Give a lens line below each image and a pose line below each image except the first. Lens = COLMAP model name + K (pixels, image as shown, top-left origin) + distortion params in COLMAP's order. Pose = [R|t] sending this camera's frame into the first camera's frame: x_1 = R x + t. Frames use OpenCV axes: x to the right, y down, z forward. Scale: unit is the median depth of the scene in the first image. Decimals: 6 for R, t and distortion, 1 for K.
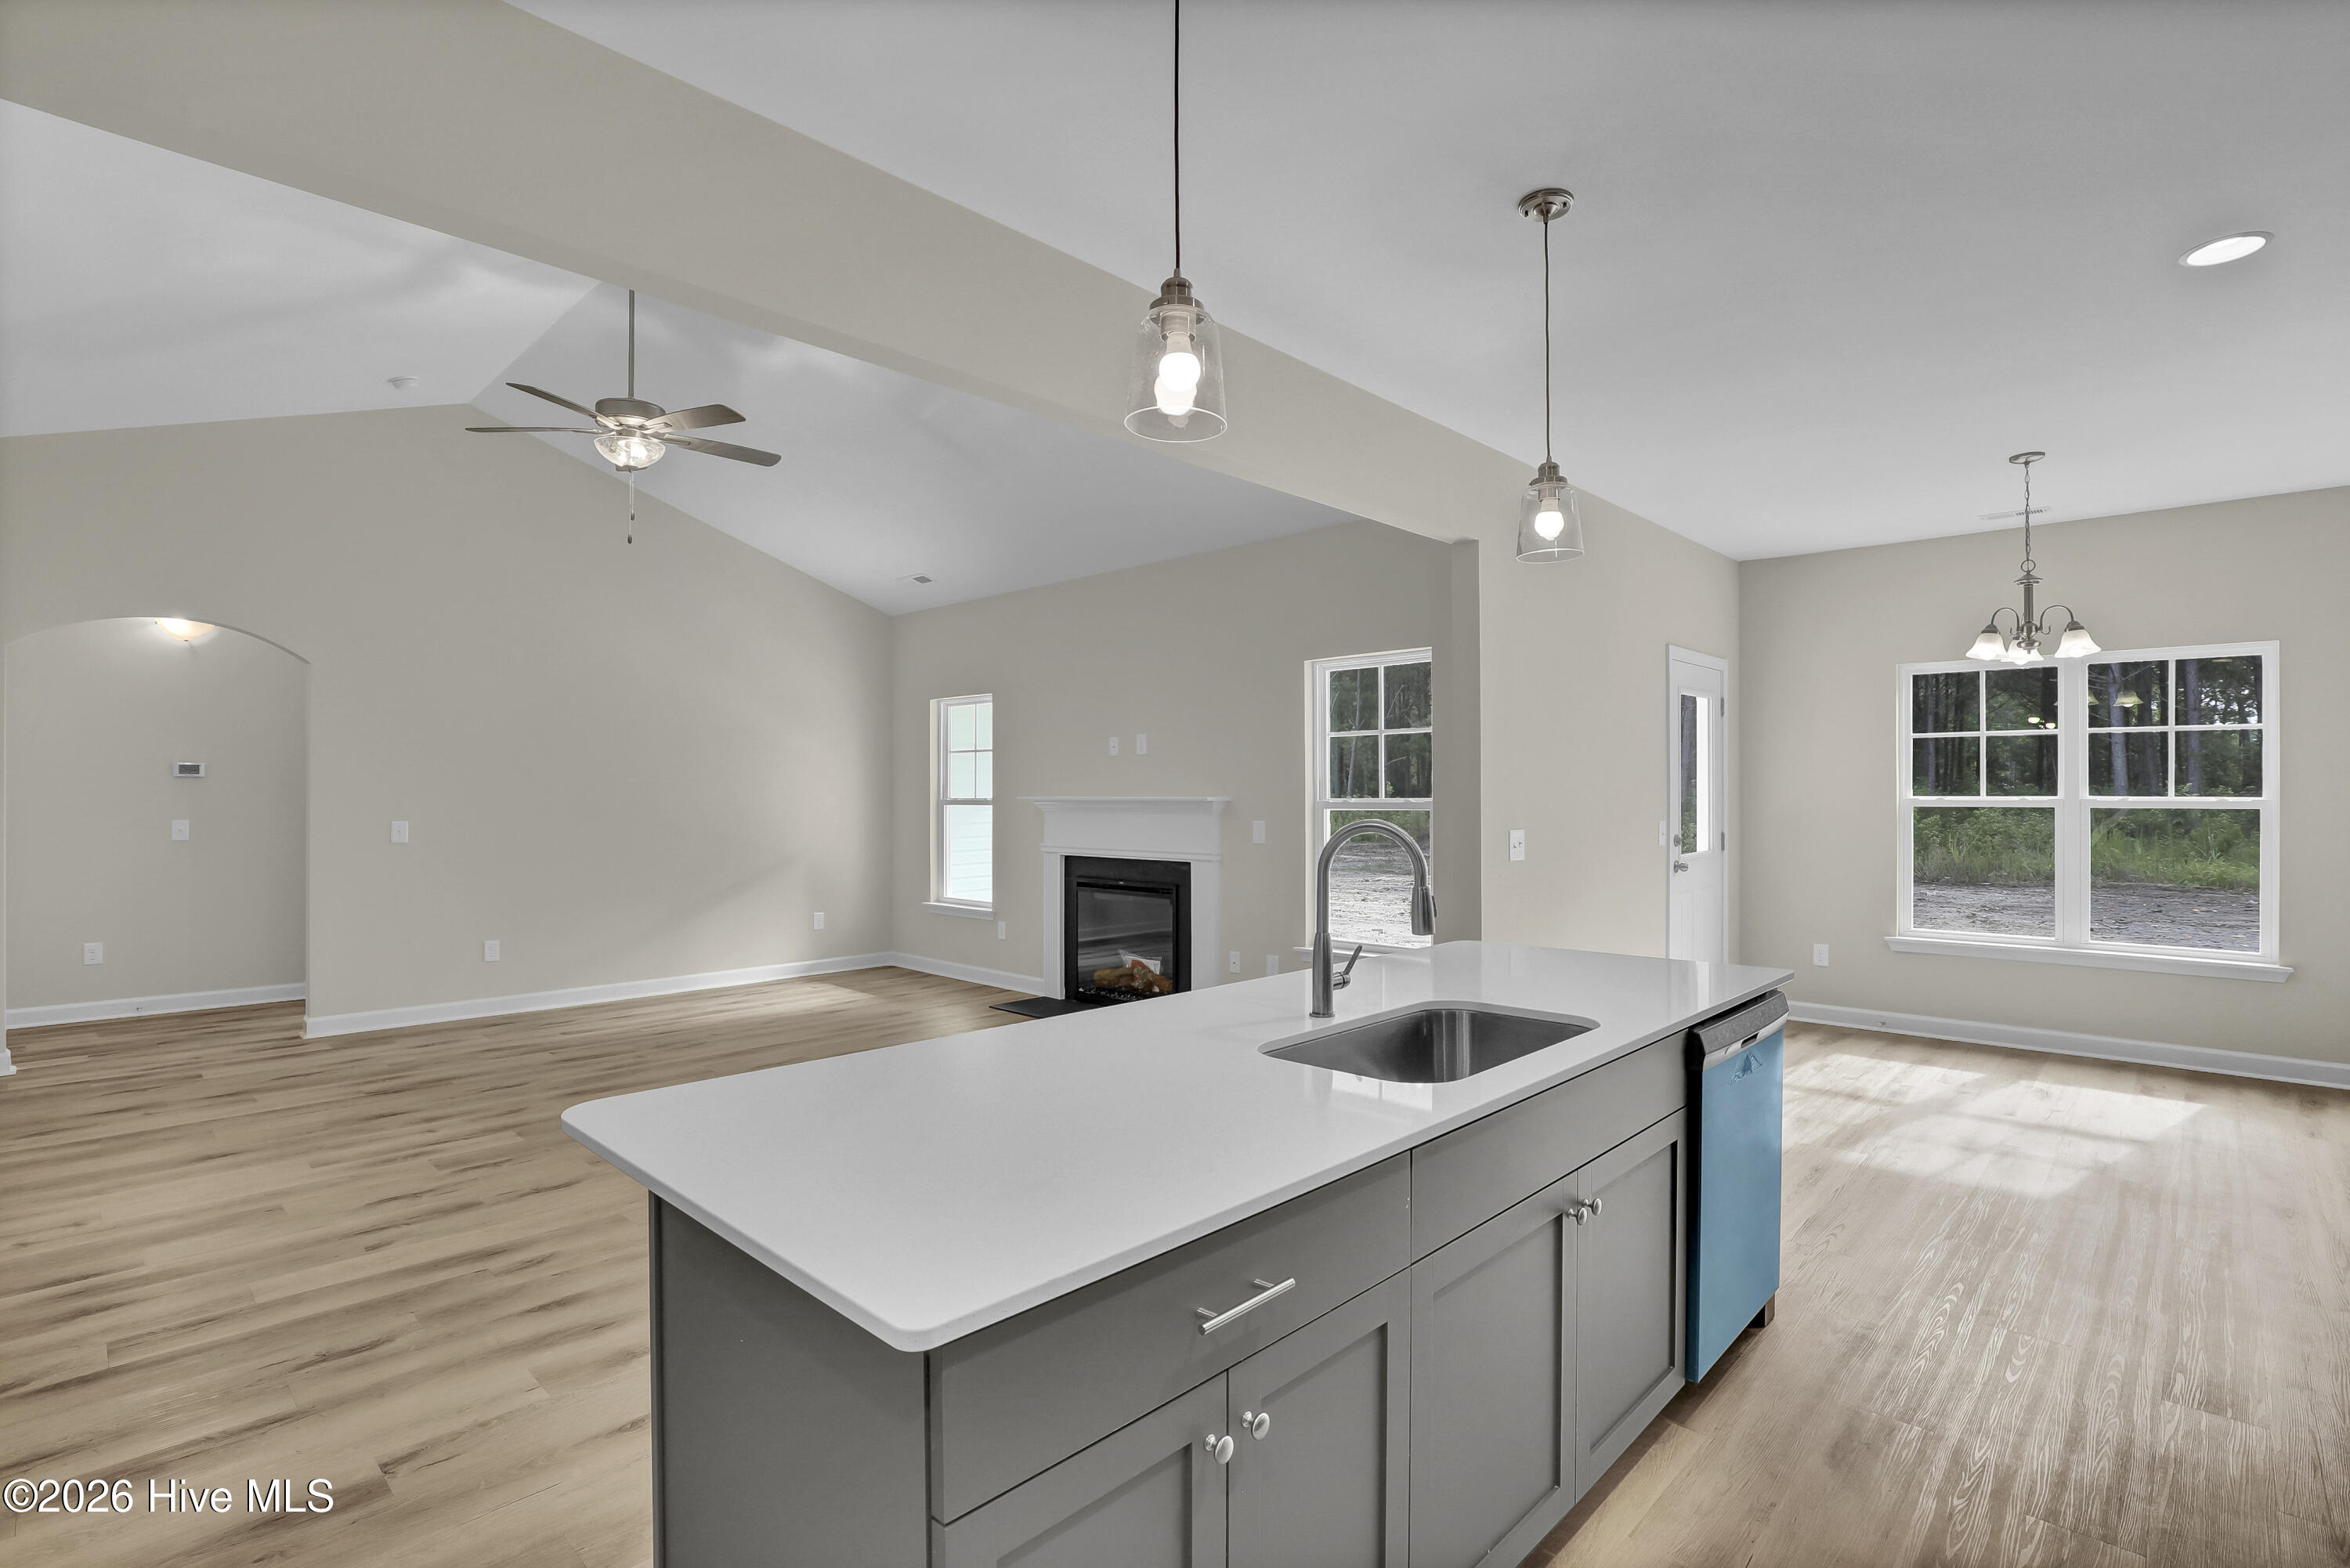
lens RADIAL K [[1094.6, 0, 1223.1], [0, 1094.6, 792.1], [0, 0, 1]] dist [-0.019573, 0.000953]
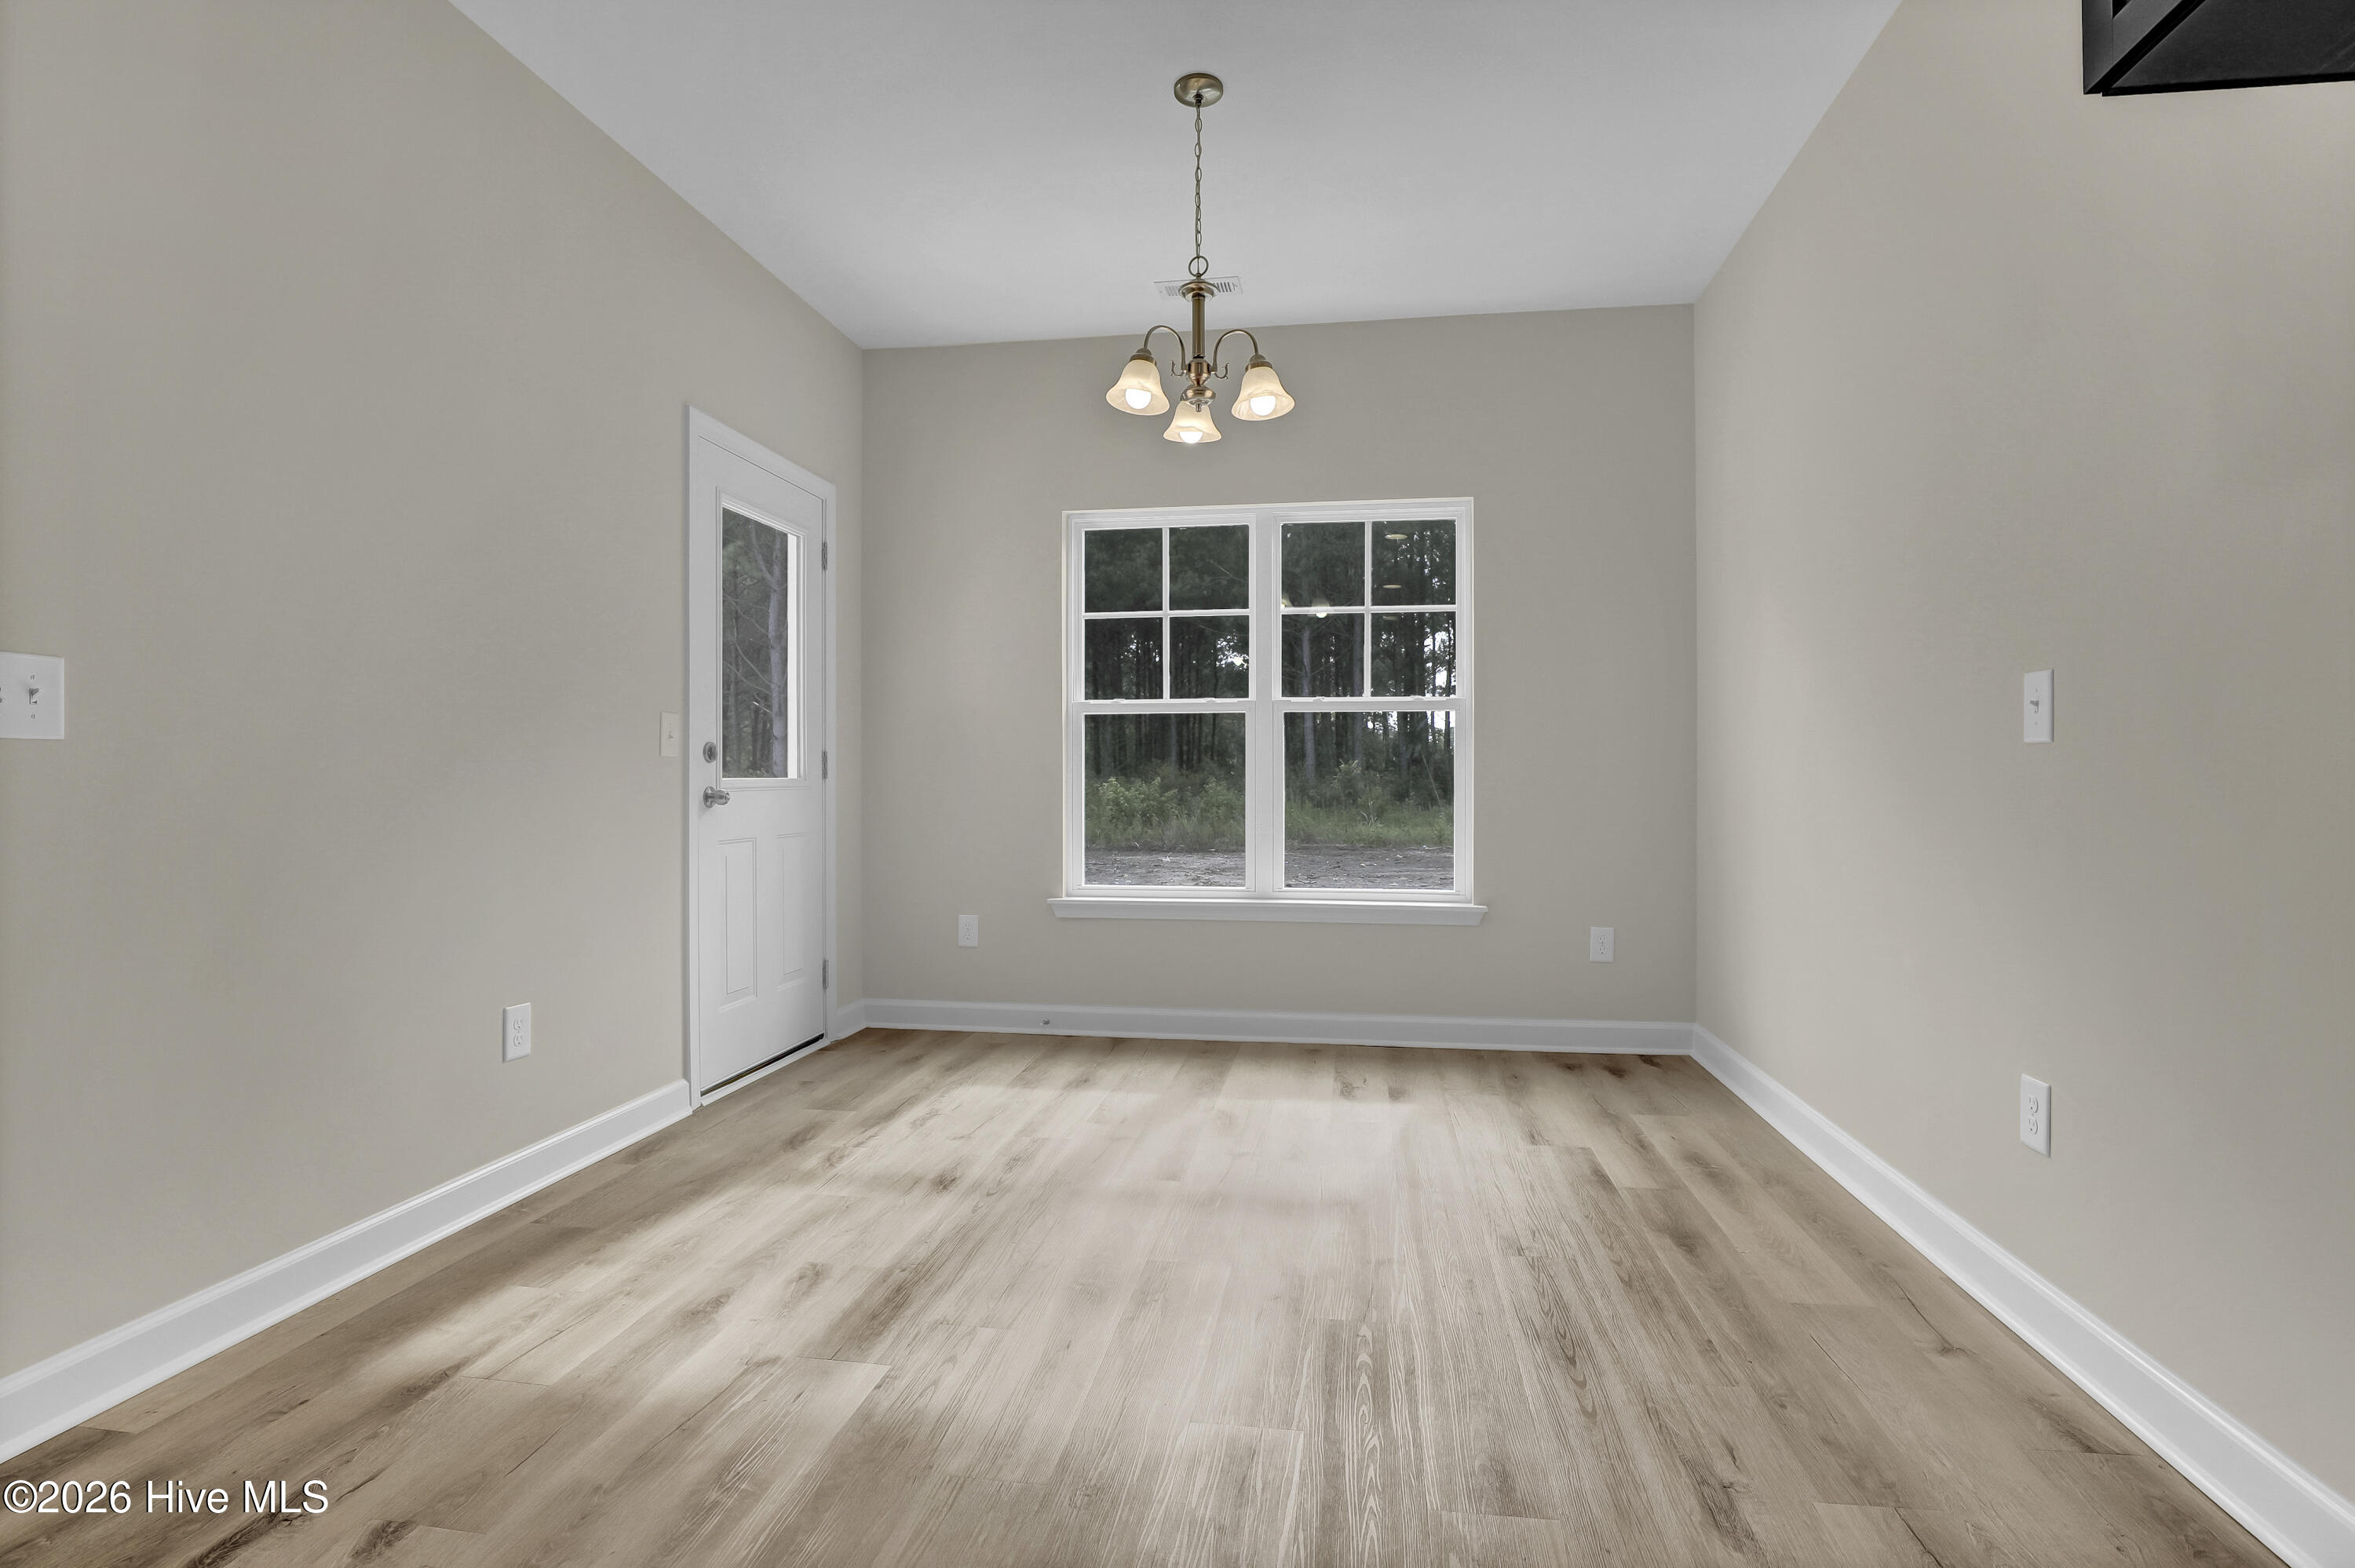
lens RADIAL K [[1165.3, 0, 1177.5], [0, 1165.3, 784.0], [0, 0, 1]] dist [-0.000021, 0.000130]
pose [[0.836412, -0.006076, 0.548068, 0.297880], [0.000749, 0.999950, 0.009943, 0.057902], [-0.548101, -0.007906, 0.836375, 0.364432]]
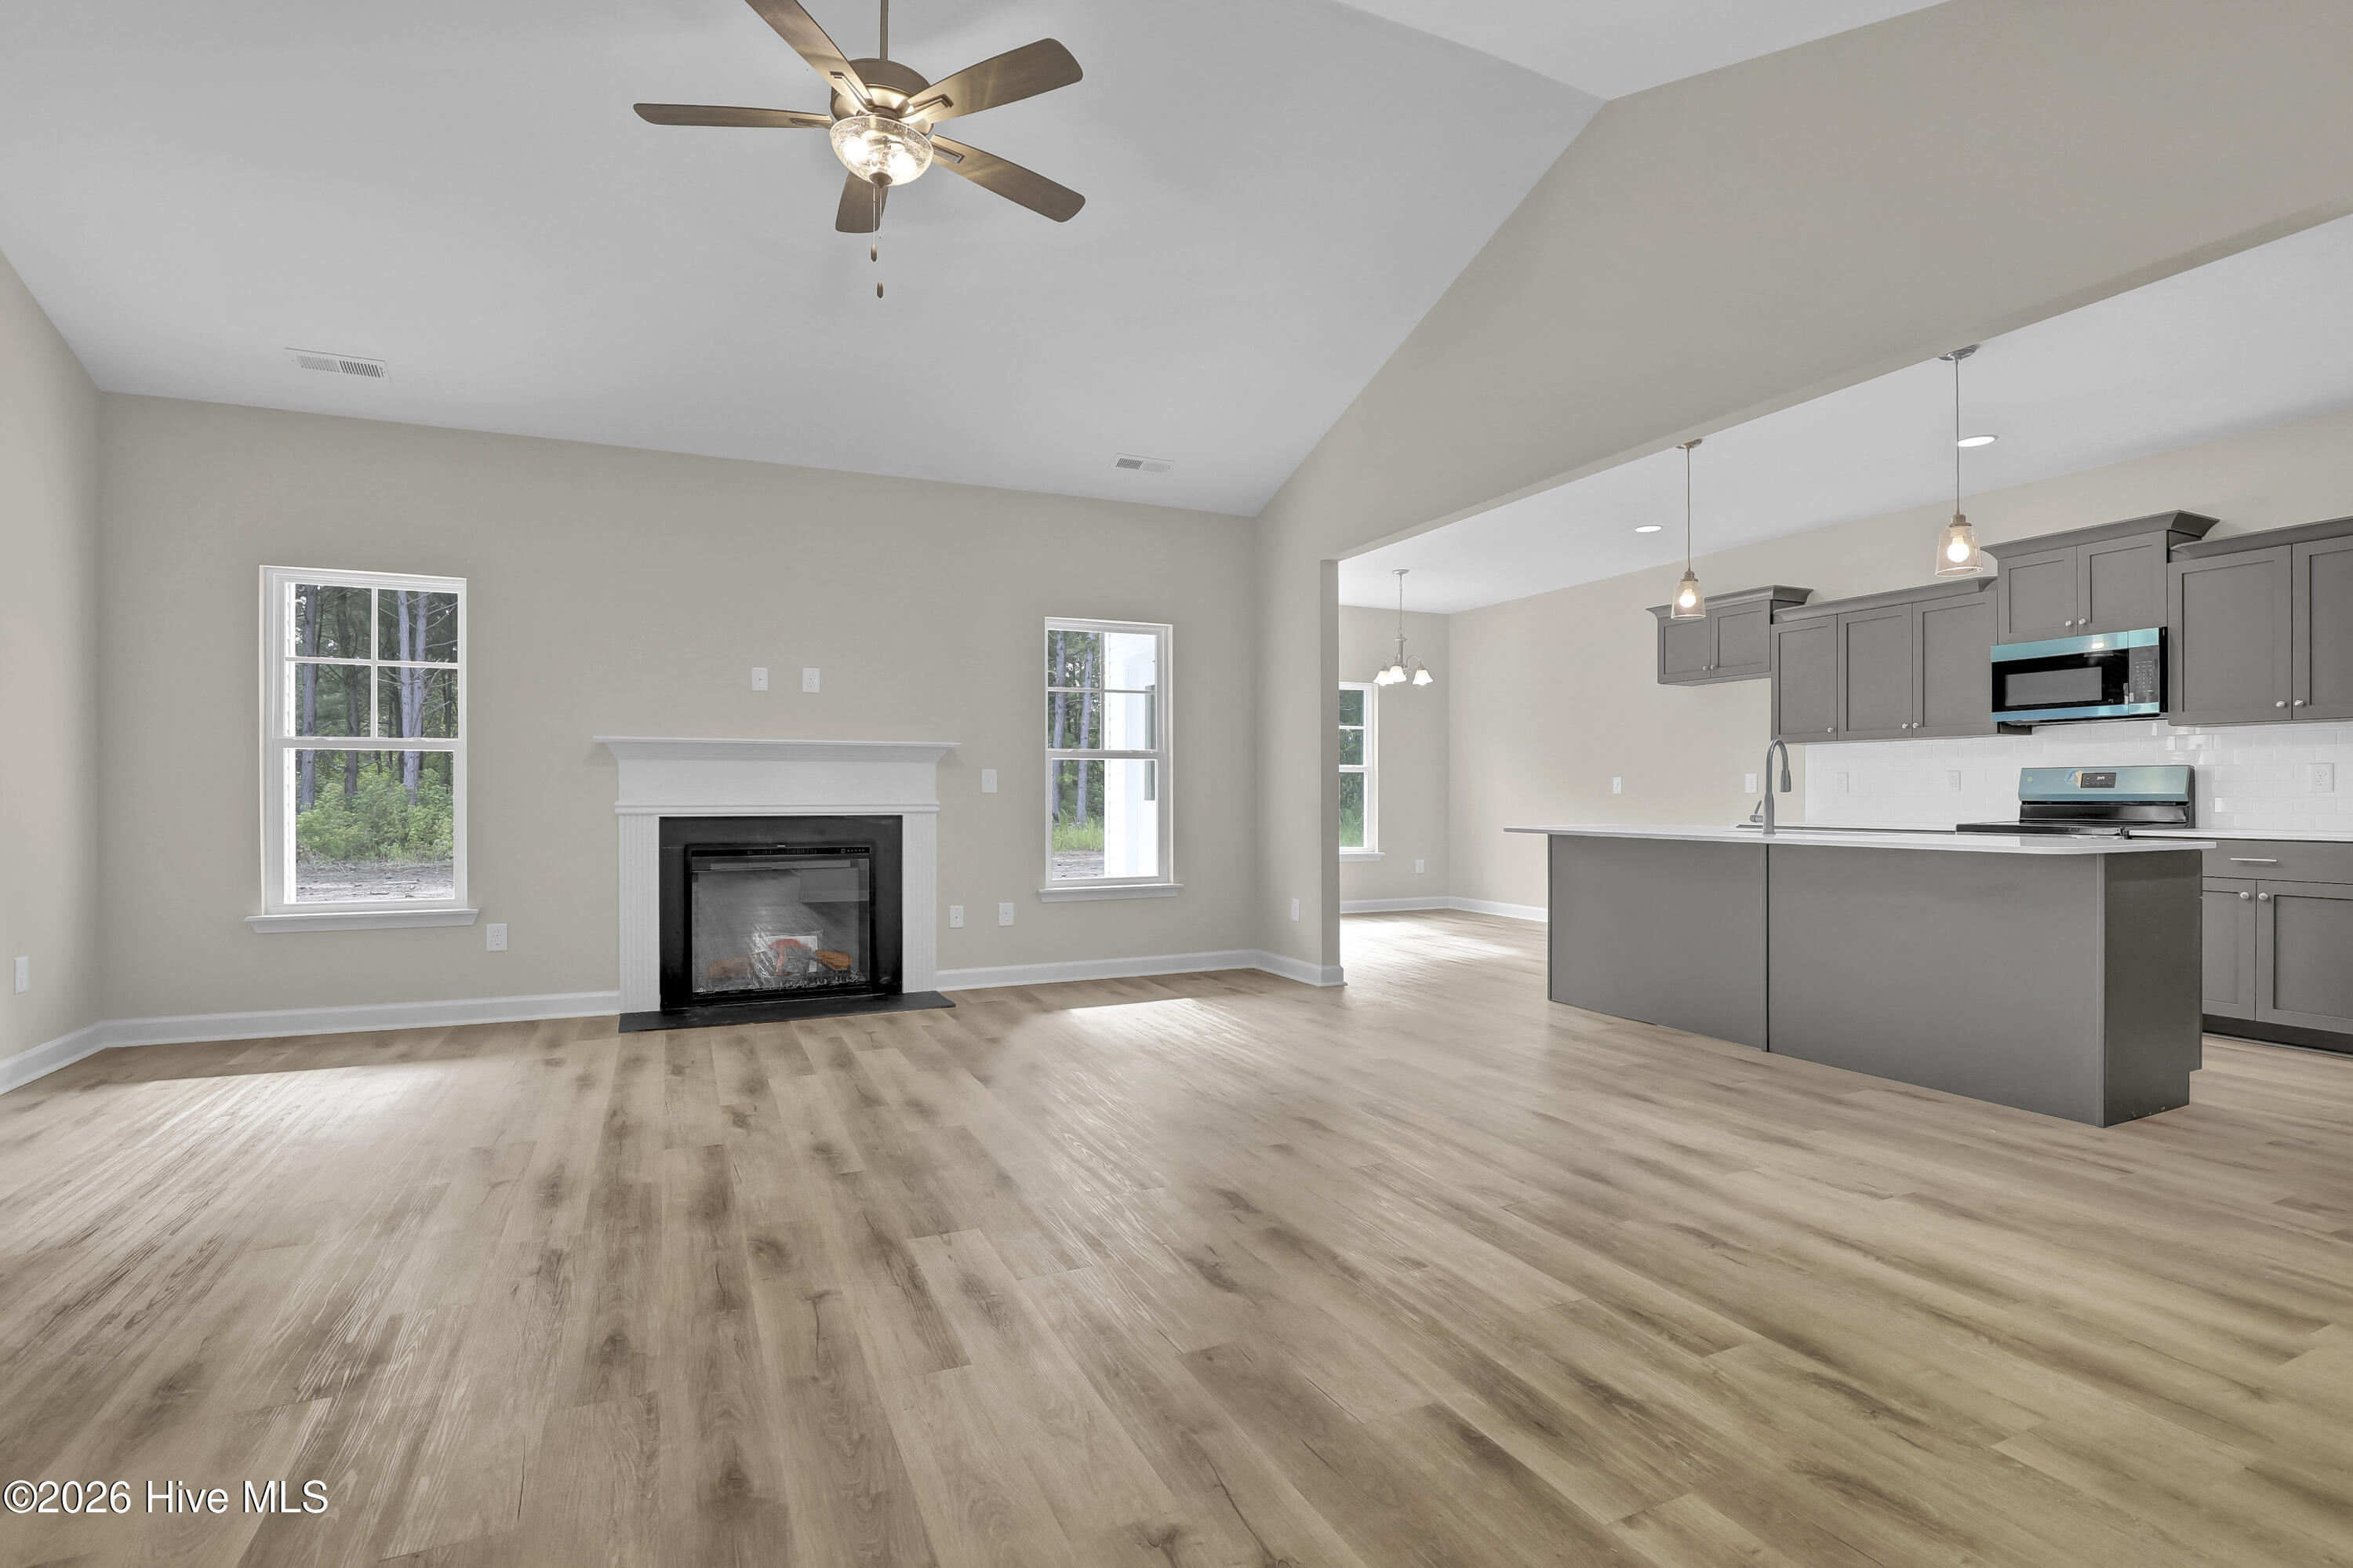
lens RADIAL K [[1096.1, 0, 1224.7], [0, 1096.1, 792.1], [0, 0, 1]] dist [-0.019573, 0.000953]
pose [[0.377366, 0.001529, 0.926063, -0.869914], [-0.009309, 0.999954, 0.002142, 0.046100], [-0.926017, -0.009430, 0.377363, 0.465367]]
